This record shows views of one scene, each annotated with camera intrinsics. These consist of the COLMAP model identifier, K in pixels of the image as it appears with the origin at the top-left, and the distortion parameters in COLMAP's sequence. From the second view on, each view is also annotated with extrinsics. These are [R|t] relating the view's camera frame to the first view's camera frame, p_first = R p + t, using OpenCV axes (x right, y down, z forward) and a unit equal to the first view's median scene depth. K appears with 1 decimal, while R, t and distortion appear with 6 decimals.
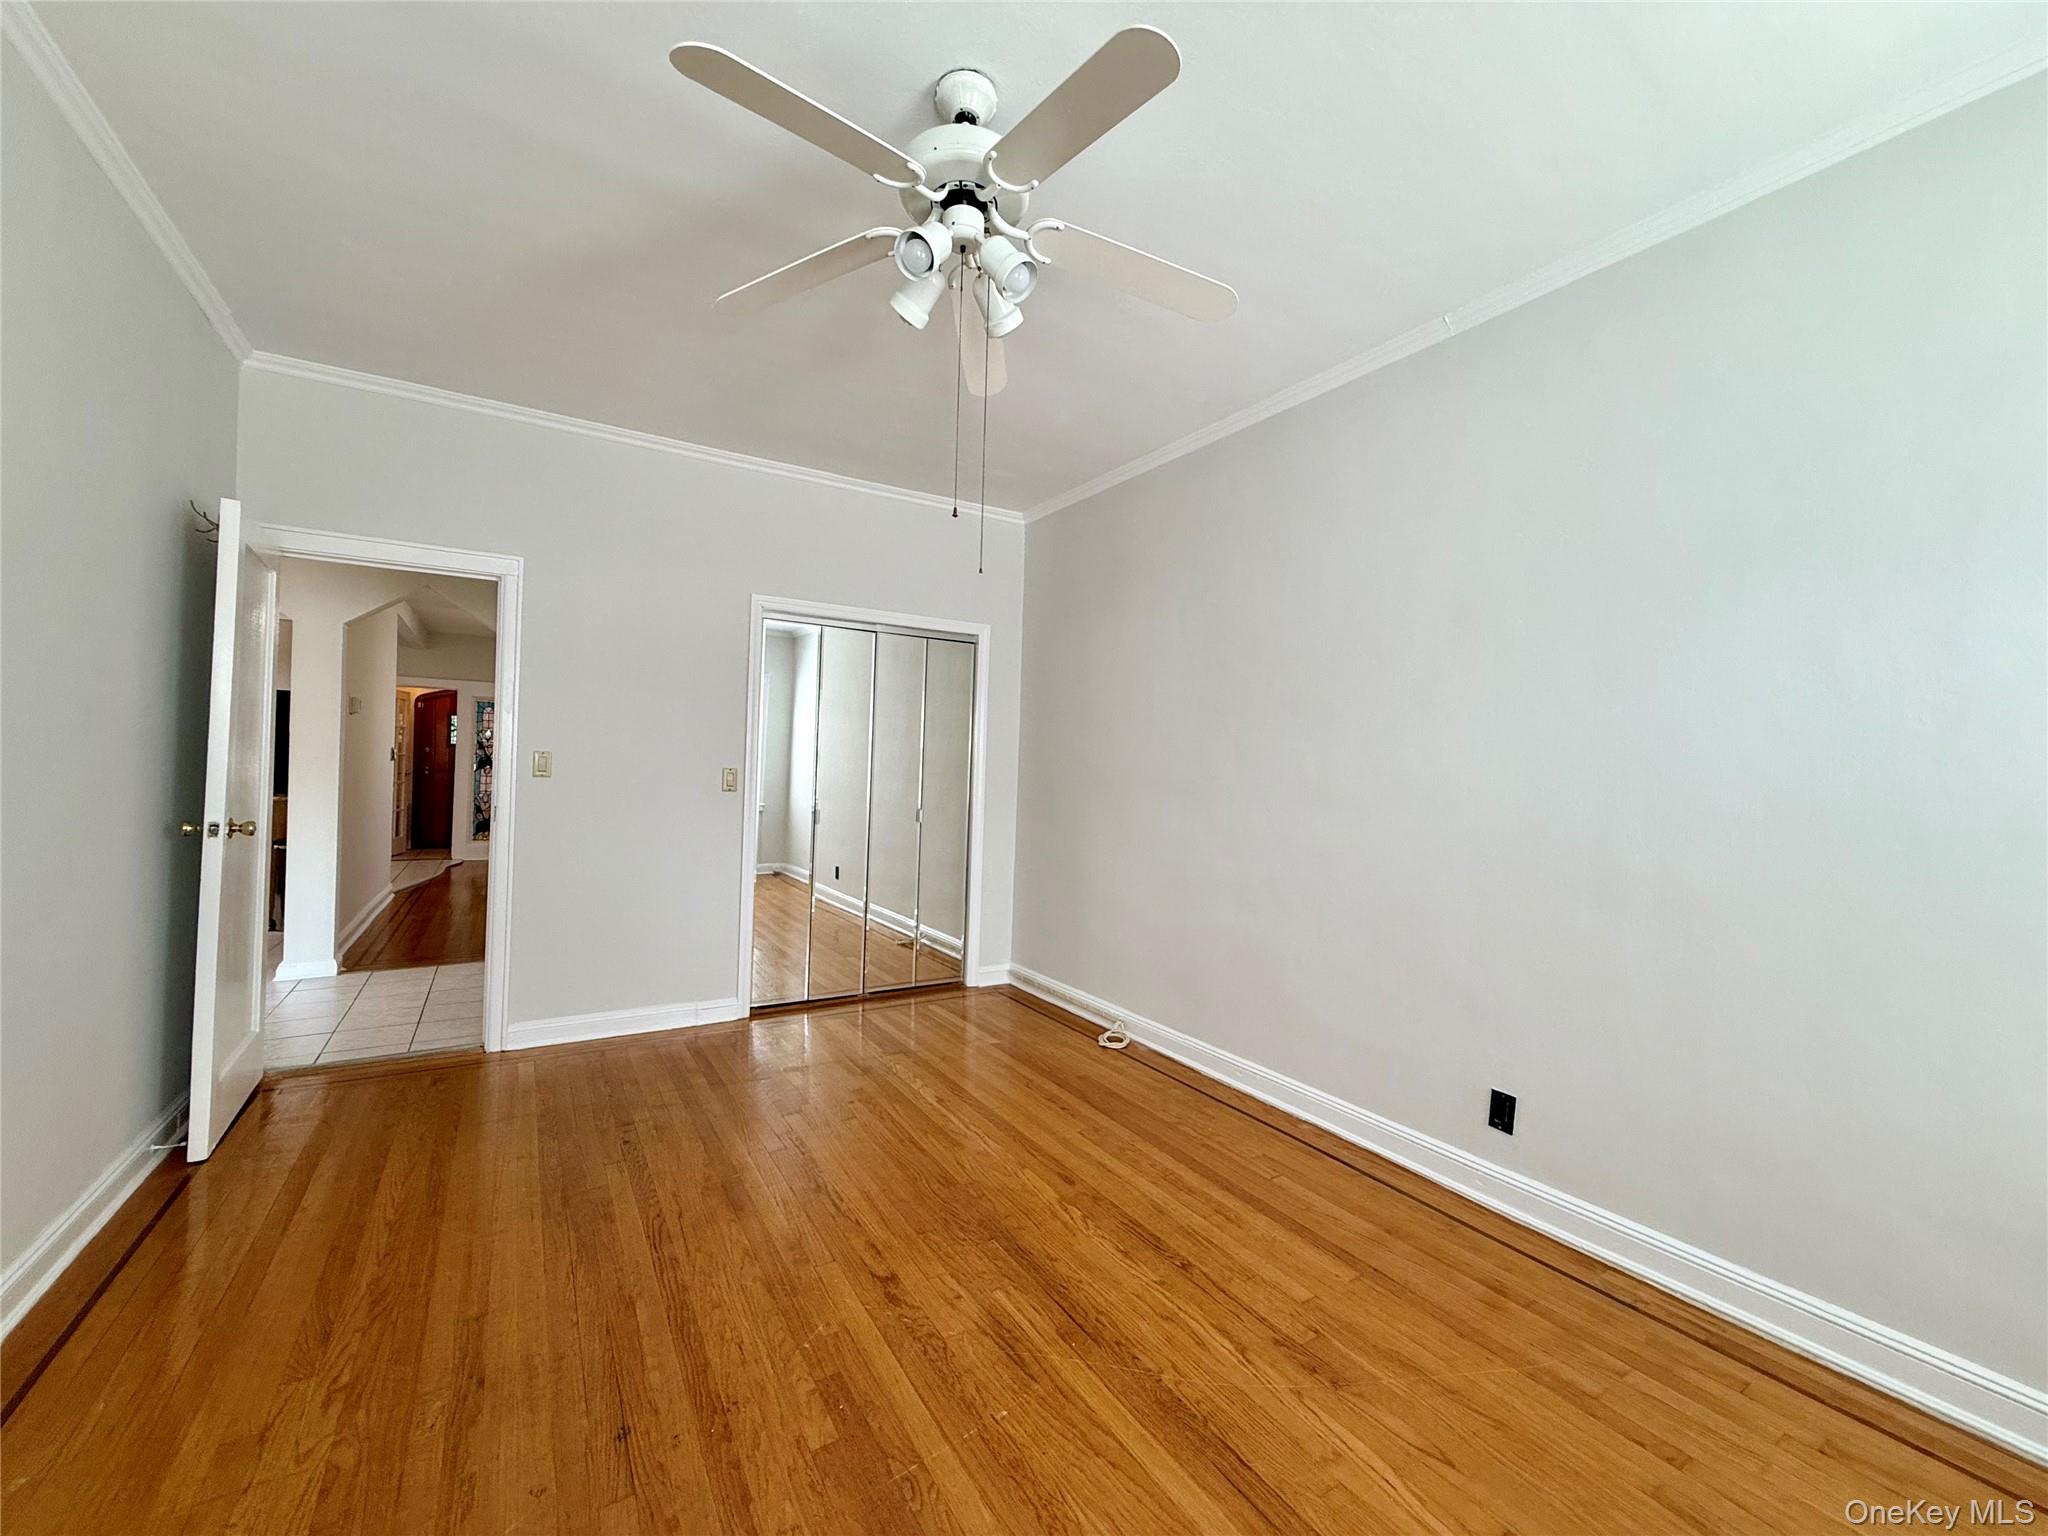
lens RADIAL K [[815.3, 0, 1021.3], [0, 815.3, 771.0], [0, 0, 1]] dist [-0.000345, 0.000412]
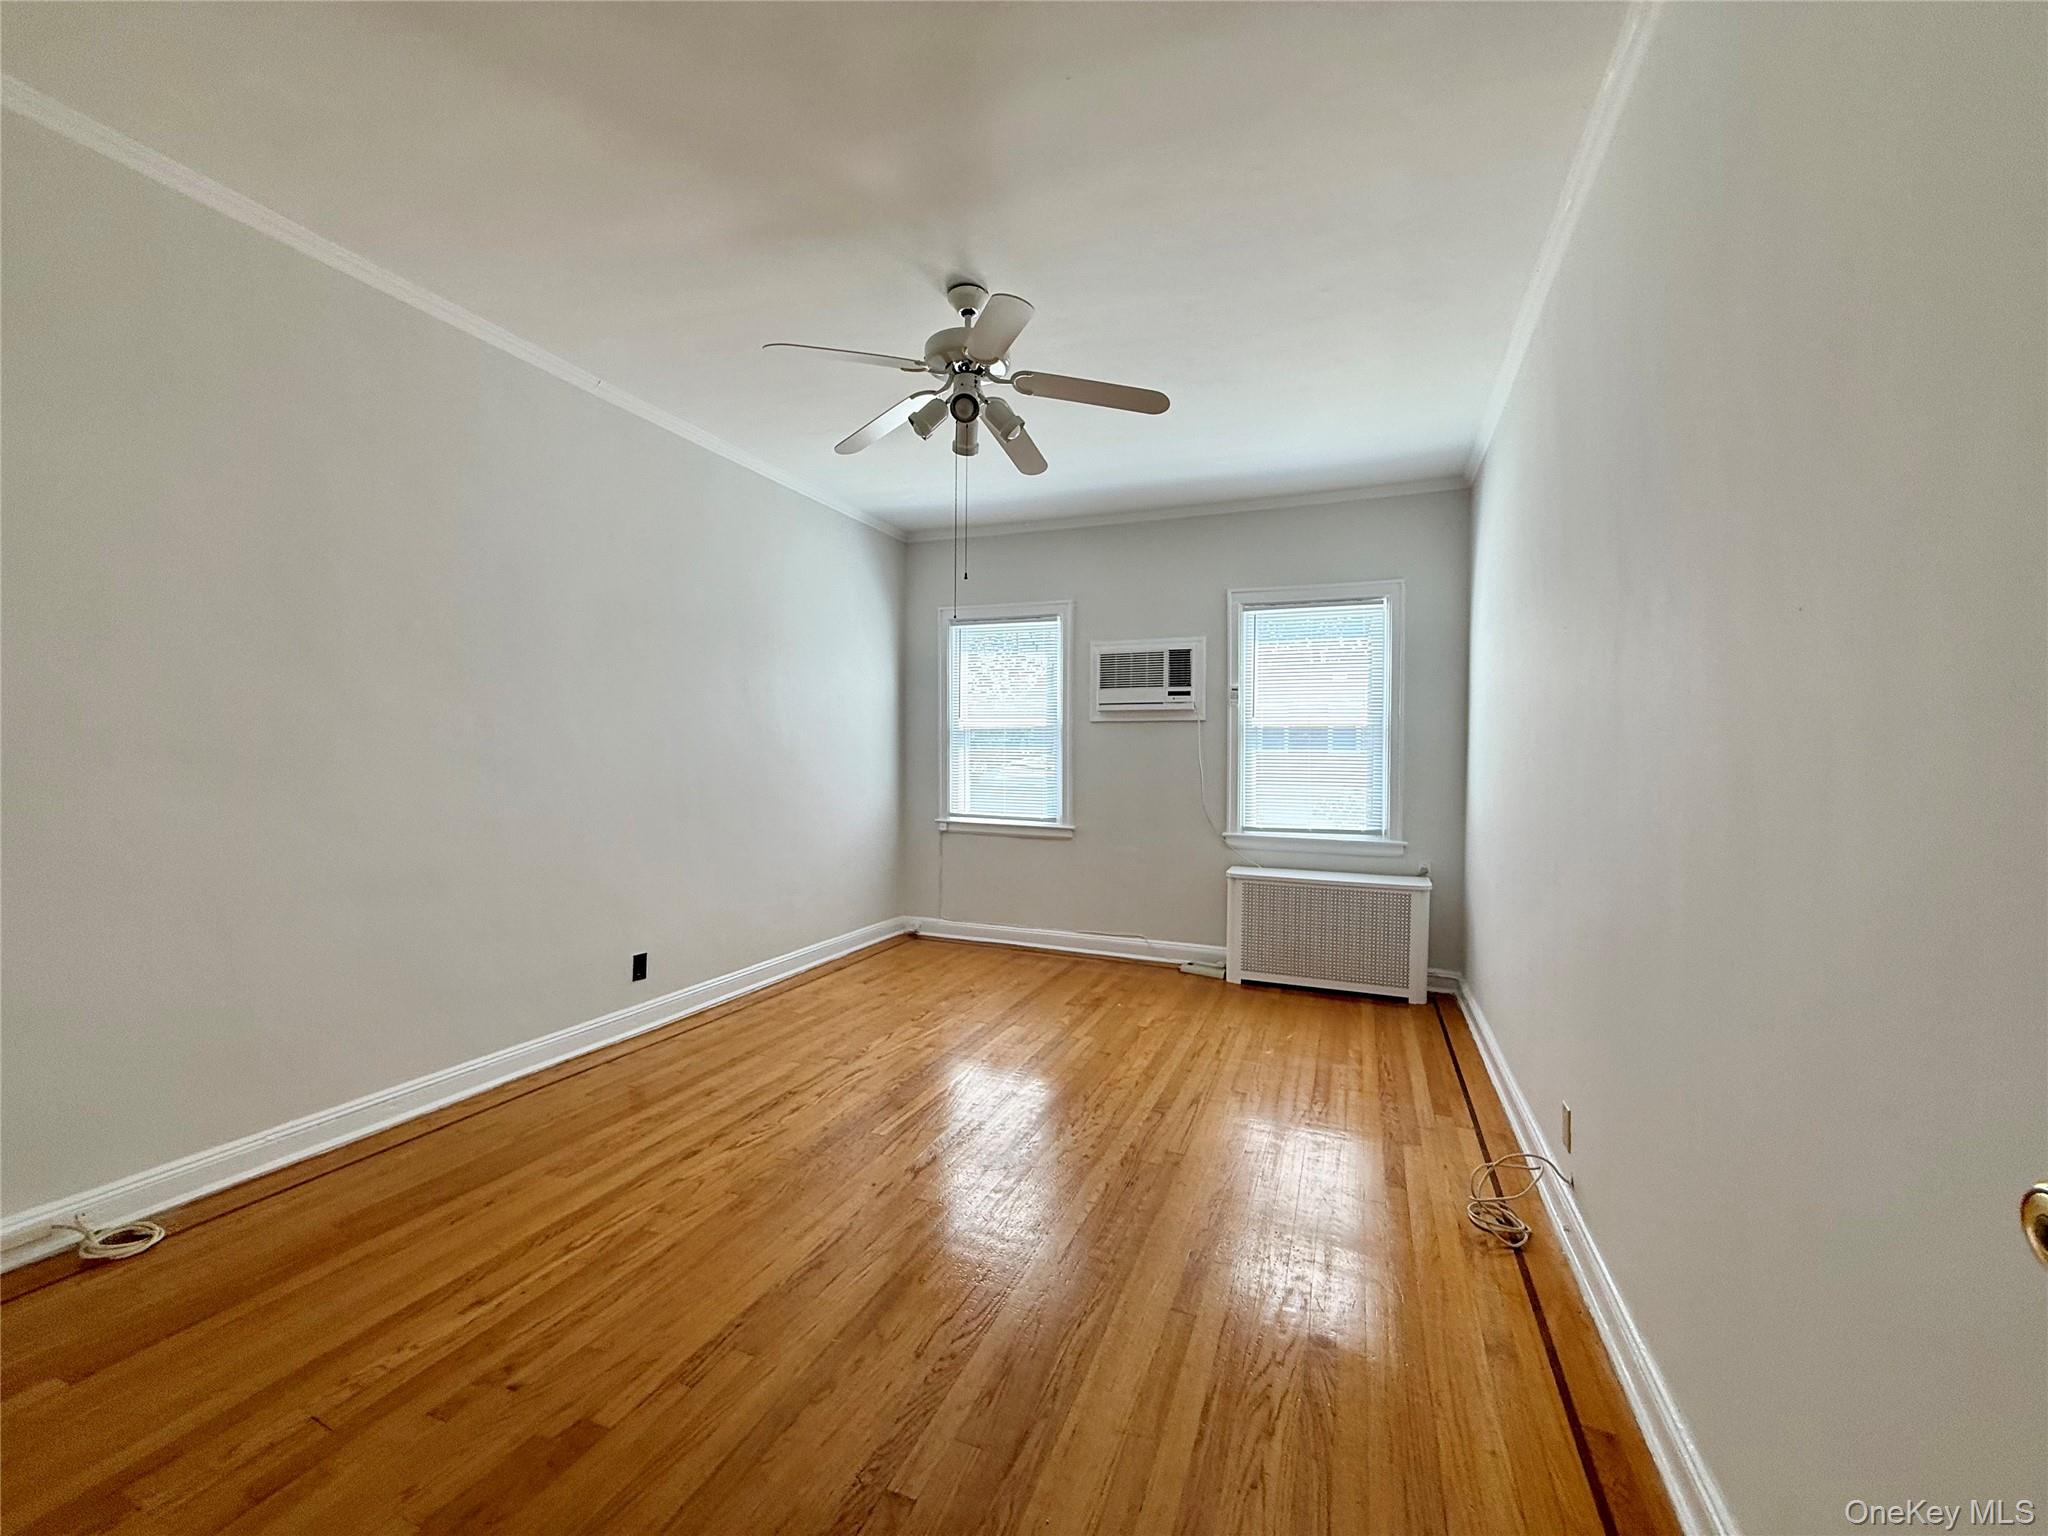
lens RADIAL K [[815.3, 0, 1021.3], [0, 815.3, 771.0], [0, 0, 1]] dist [-0.000345, 0.000412]
pose [[-0.585539, -0.048048, 0.809219, -1.004230], [-0.027537, 0.998845, 0.039381, -0.015718], [-0.810176, 0.000776, -0.586186, 1.315582]]
